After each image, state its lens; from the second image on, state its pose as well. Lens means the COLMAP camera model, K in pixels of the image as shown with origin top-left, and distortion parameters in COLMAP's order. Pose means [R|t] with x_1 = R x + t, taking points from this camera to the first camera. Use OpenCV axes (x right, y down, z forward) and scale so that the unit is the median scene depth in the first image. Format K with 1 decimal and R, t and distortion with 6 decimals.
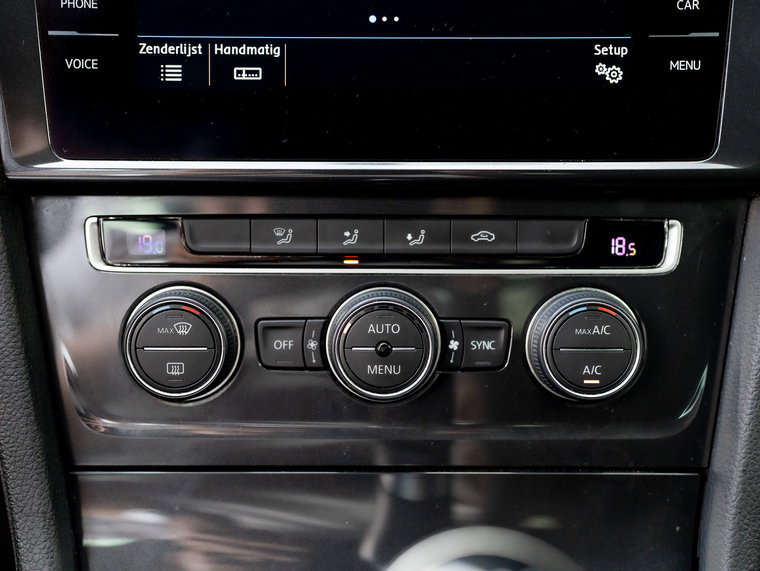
lens RADIAL K [[922.9, 0, 378.4], [0, 922.9, 289.1], [0, 0, 1]] dist [-0.004208, 0.219042]
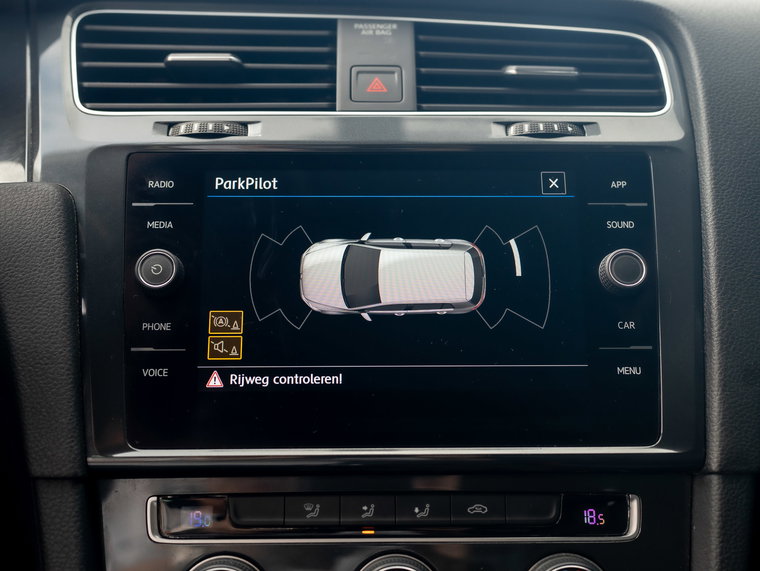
lens RADIAL K [[922.9, 0, 378.4], [0, 922.9, 289.1], [0, 0, 1]] dist [-0.004208, 0.219042]
pose [[0.999657, -0.004215, 0.025863, -0.046298], [0.011646, 0.955609, -0.294407, 0.022076], [-0.023474, 0.294607, 0.955330, -0.236084]]
